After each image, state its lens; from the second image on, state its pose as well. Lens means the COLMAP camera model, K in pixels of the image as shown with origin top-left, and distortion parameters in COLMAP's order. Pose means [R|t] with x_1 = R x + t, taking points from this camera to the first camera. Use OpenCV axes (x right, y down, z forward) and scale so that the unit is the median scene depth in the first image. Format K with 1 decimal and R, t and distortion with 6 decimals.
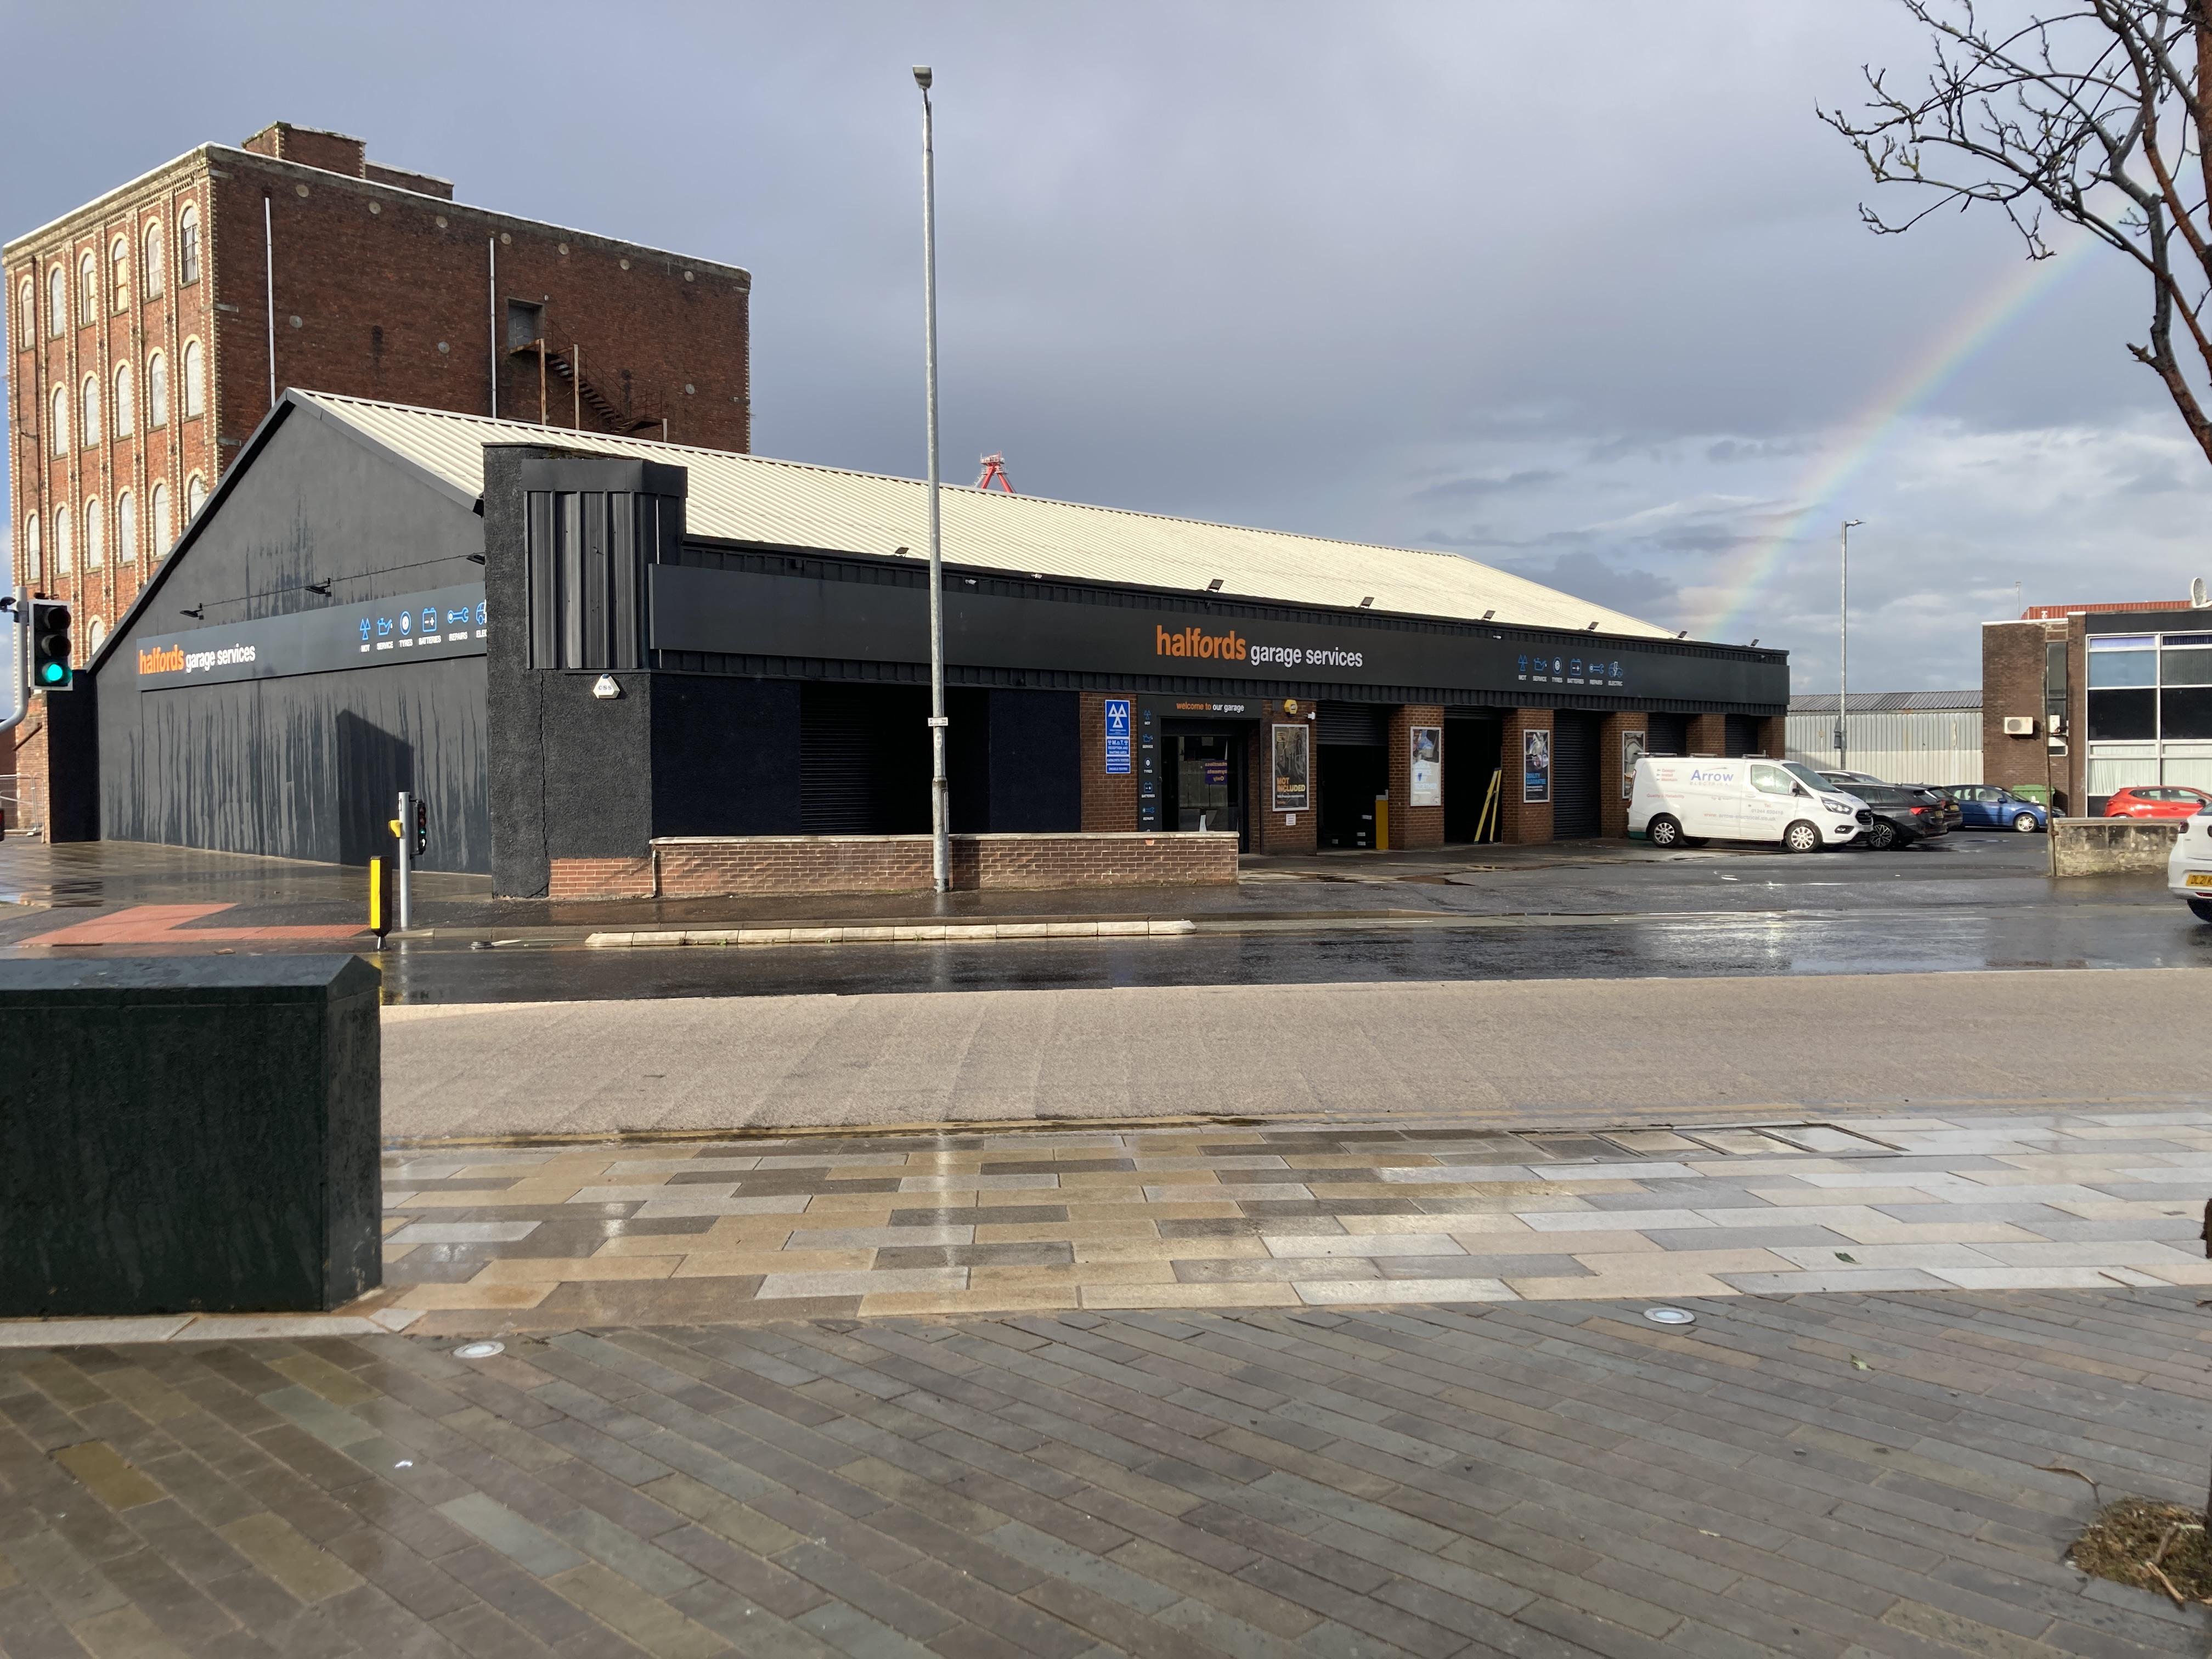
lens RADIAL K [[1791.8, 0, 1106.0], [0, 1791.8, 829.5], [0, 0, 1]] dist [-0.003073, 0.013854]
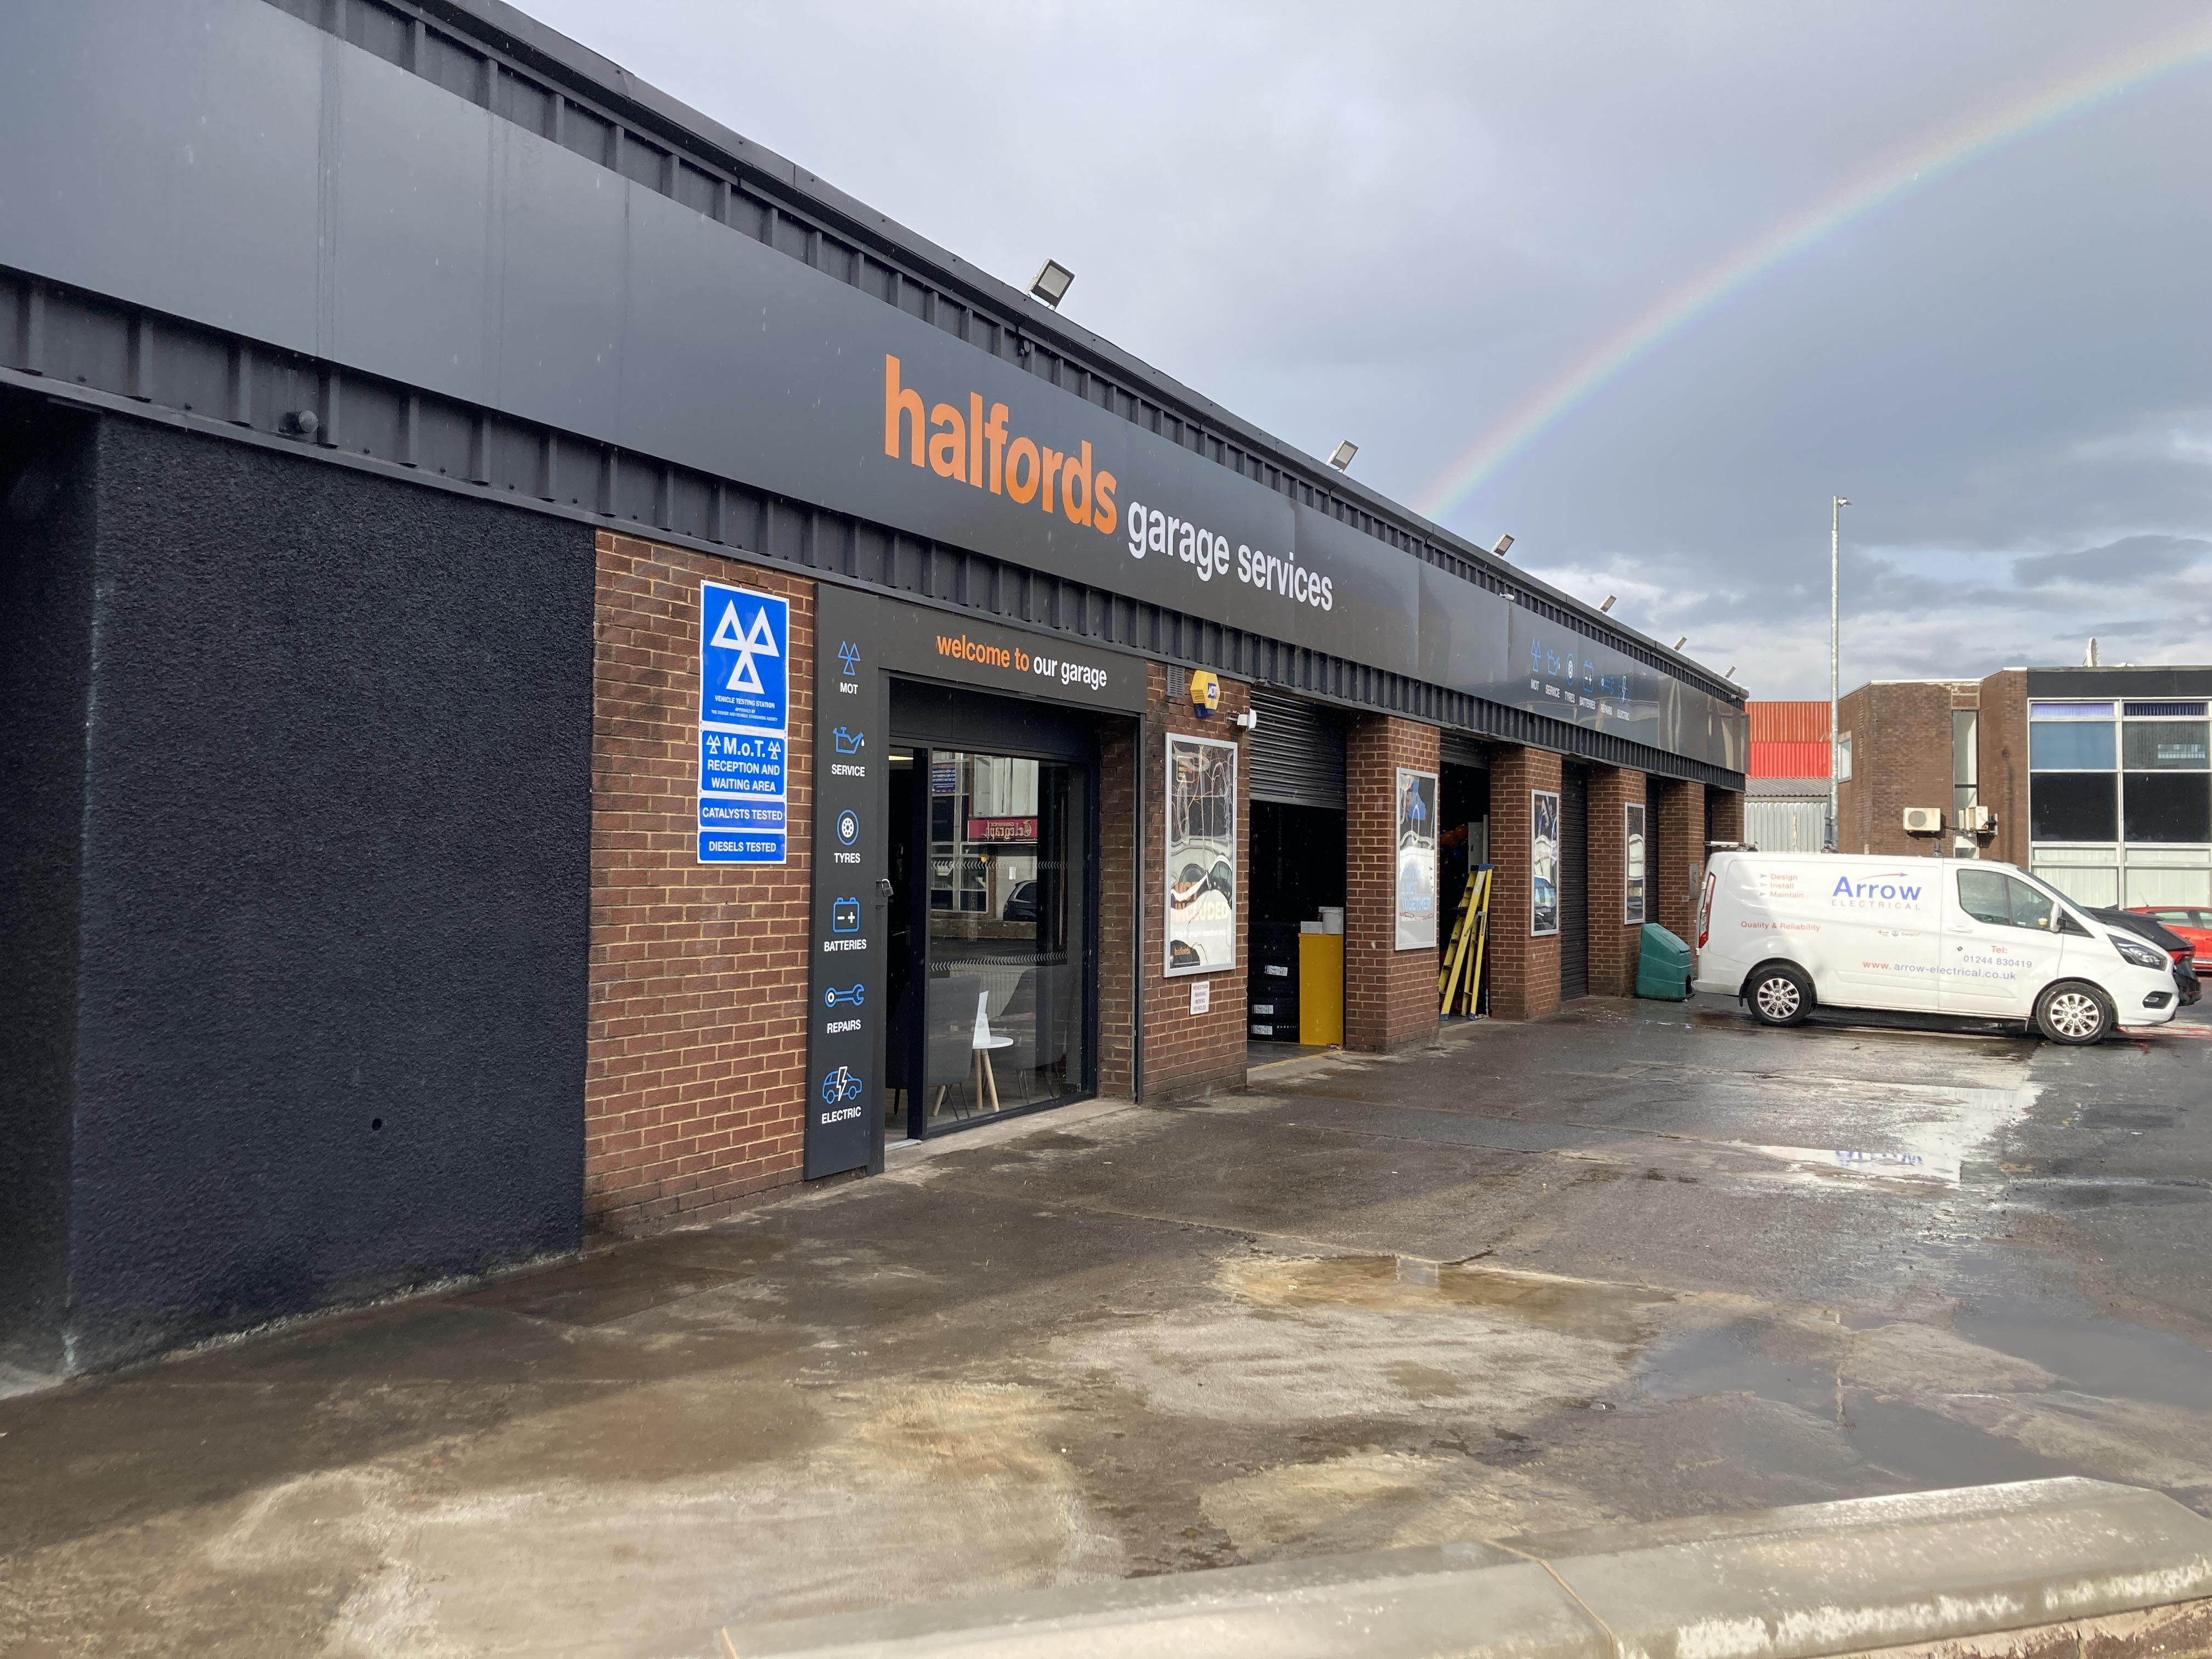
lens RADIAL K [[1751.0, 0, 1106.0], [0, 1751.0, 829.5], [0, 0, 1]] dist [0.108335, 0.001968]
pose [[0.967887, 0.023579, 0.250276, -0.005335], [-0.010944, 0.998600, -0.051757, -0.019154], [-0.251146, 0.047356, 0.966790, 0.597961]]
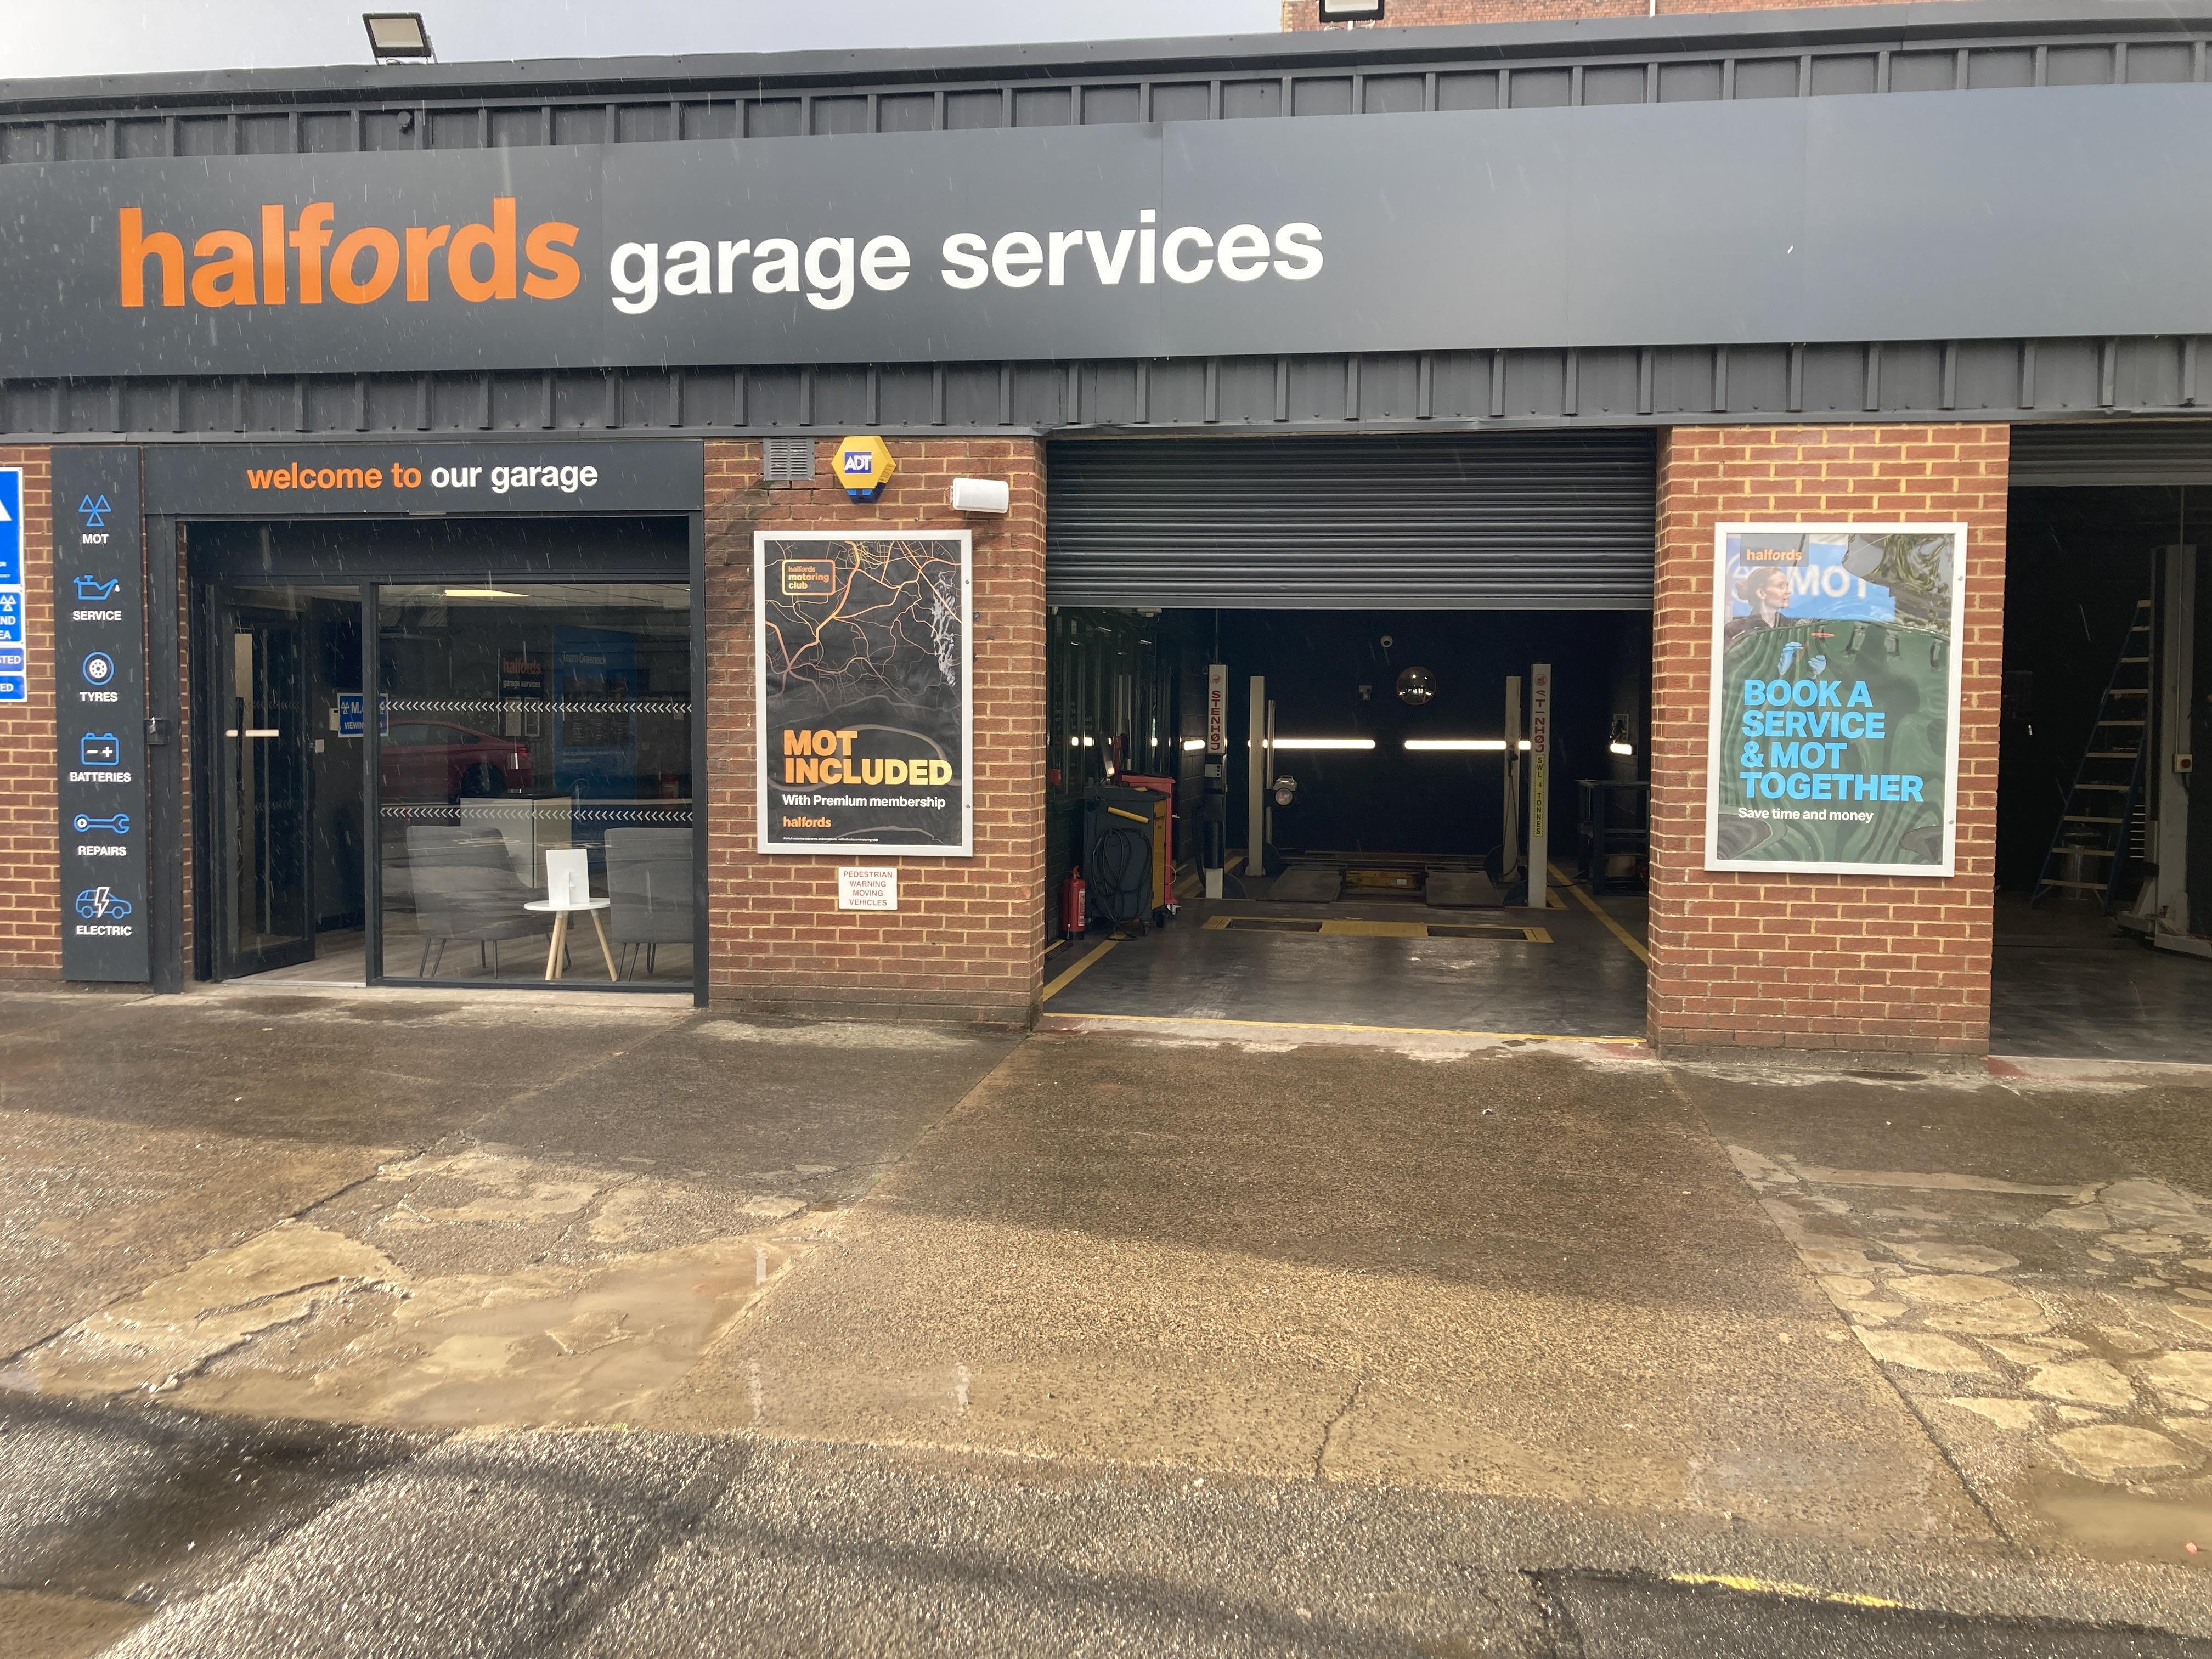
lens RADIAL K [[1791.8, 0, 1106.0], [0, 1791.8, 829.5], [0, 0, 1]] dist [-0.003073, 0.013854]
pose [[0.589513, 0.067388, -0.804943, 0.308855], [-0.038963, 0.997726, 0.054992, -0.027691], [0.806819, -0.001056, 0.590798, 0.793001]]
